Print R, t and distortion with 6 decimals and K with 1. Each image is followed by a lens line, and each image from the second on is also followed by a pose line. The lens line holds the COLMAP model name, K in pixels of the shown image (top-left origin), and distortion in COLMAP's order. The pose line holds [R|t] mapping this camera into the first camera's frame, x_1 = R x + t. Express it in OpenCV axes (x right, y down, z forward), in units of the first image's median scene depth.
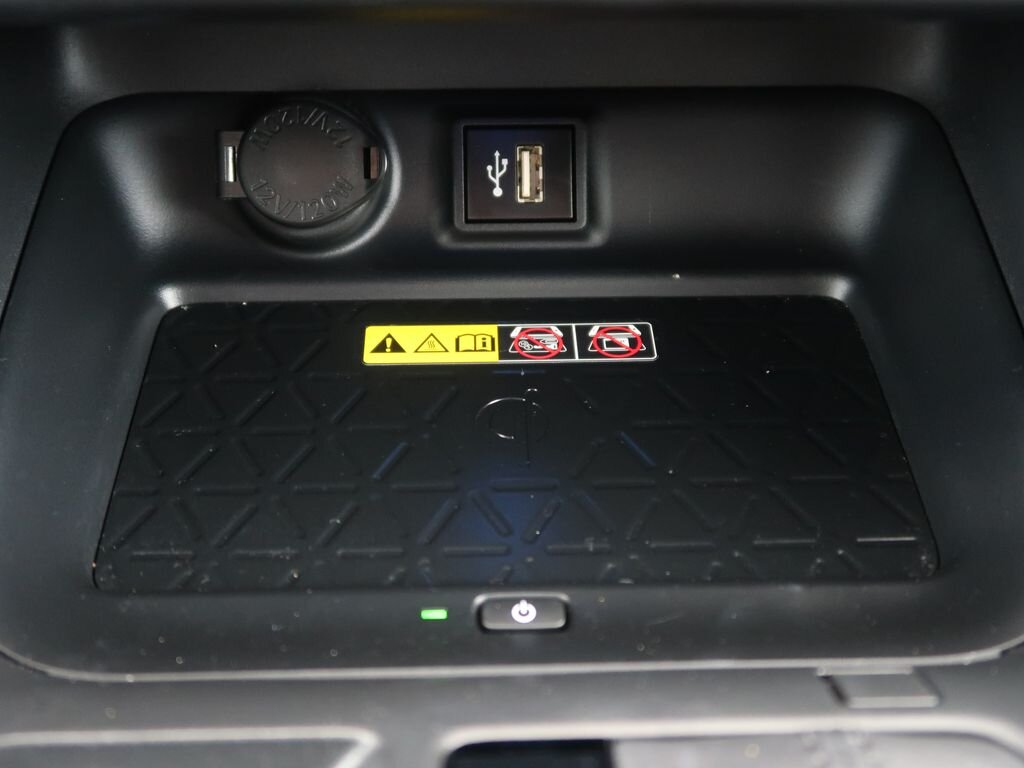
lens RADIAL K [[1356.3, 0, 509.7], [0, 1356.3, 378.8], [0, 0, 1]] dist [0.007320, 0.000000]
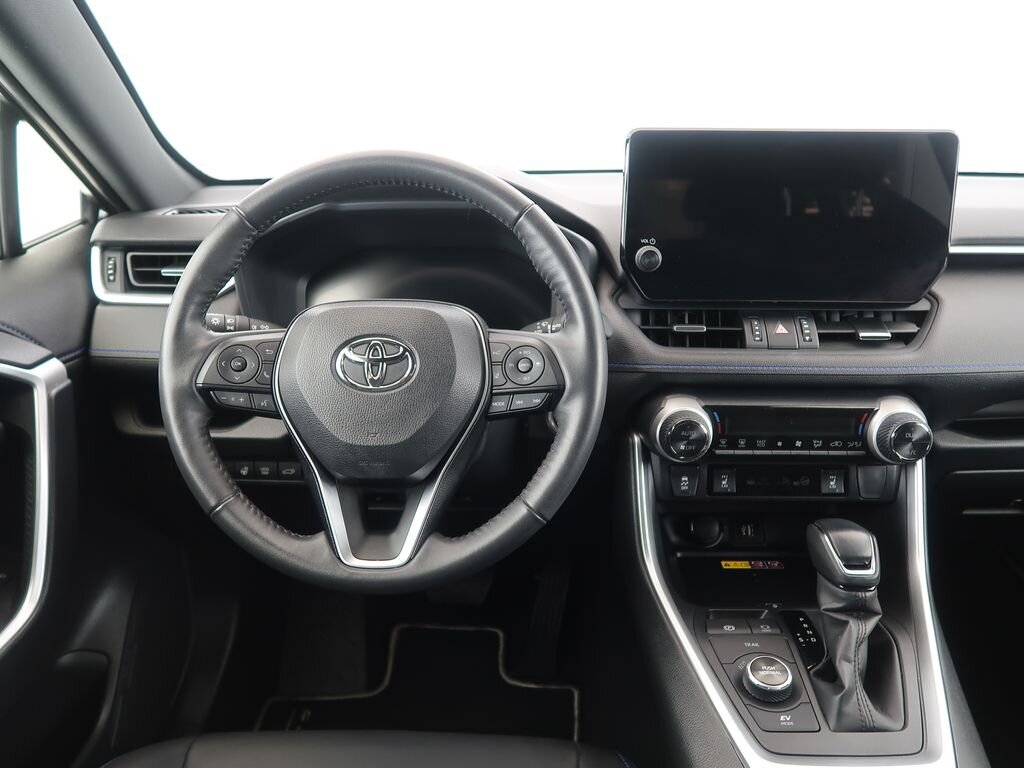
lens RADIAL K [[829.2, 0, 512.1], [0, 829.2, 382.9], [0, 0, 1]] dist [-0.027017, 0.030061]
pose [[0.999316, 0.009528, -0.035741, -0.761215], [-0.021274, 0.938503, -0.344616, 0.401776], [0.030260, 0.345140, 0.938063, -2.029850]]
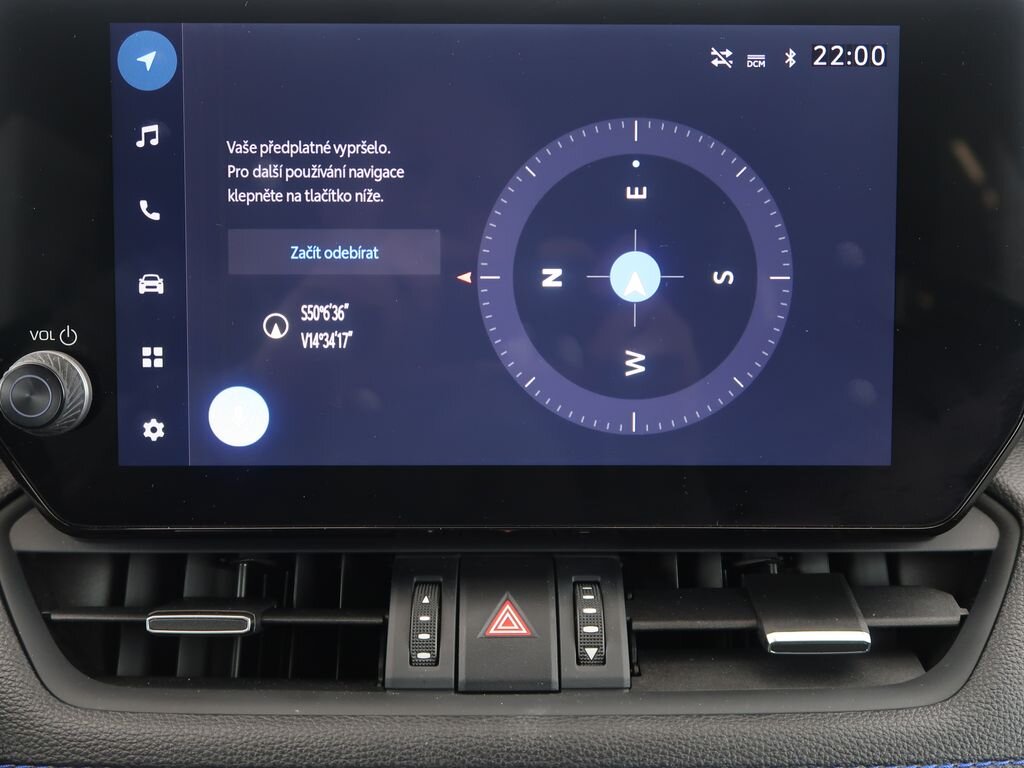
lens RADIAL K [[1168.8, 0, 516.0], [0, 1168.8, 384.2], [0, 0, 1]] dist [0.003506, 0.000000]
pose [[0.999925, -0.000427, -0.012218, 0.025114], [-0.005776, 0.864325, -0.502900, -0.319543], [0.010775, 0.502933, 0.864258, -0.673107]]
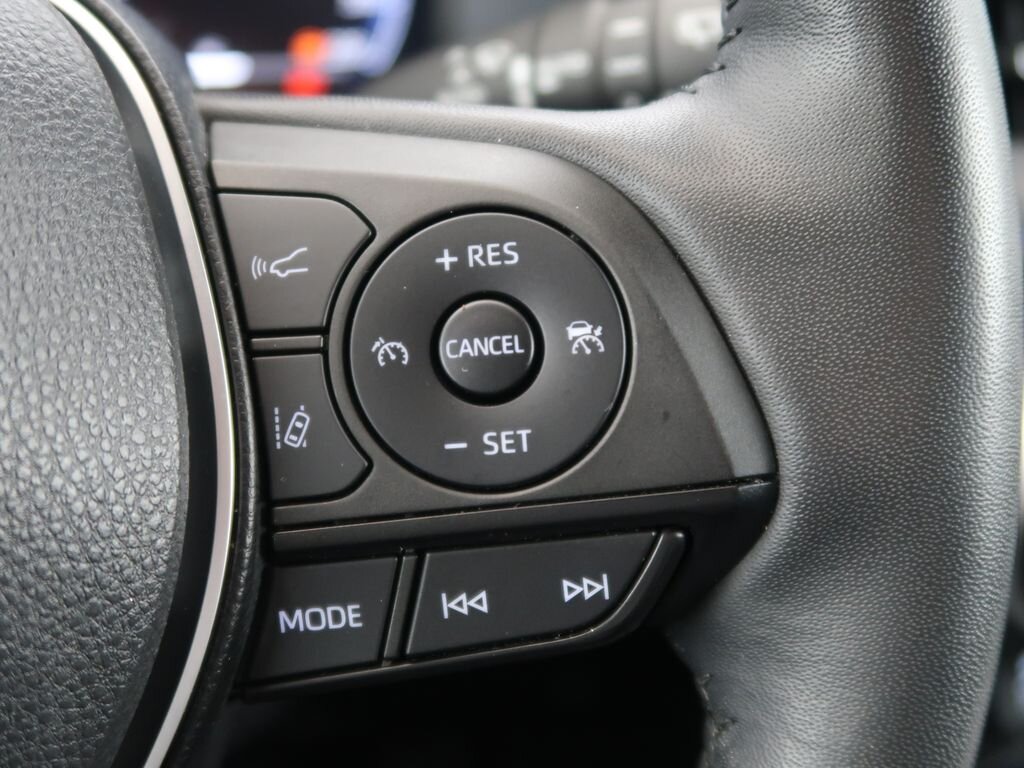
lens RADIAL K [[1356.3, 0, 512.9], [0, 1356.3, 387.4], [0, 0, 1]] dist [0.007320, 0.000000]
pose [[0.987719, -0.063277, 0.142855, -0.872152], [0.089780, 0.978156, -0.187485, -0.289076], [-0.127871, 0.198008, 0.971824, -0.481246]]
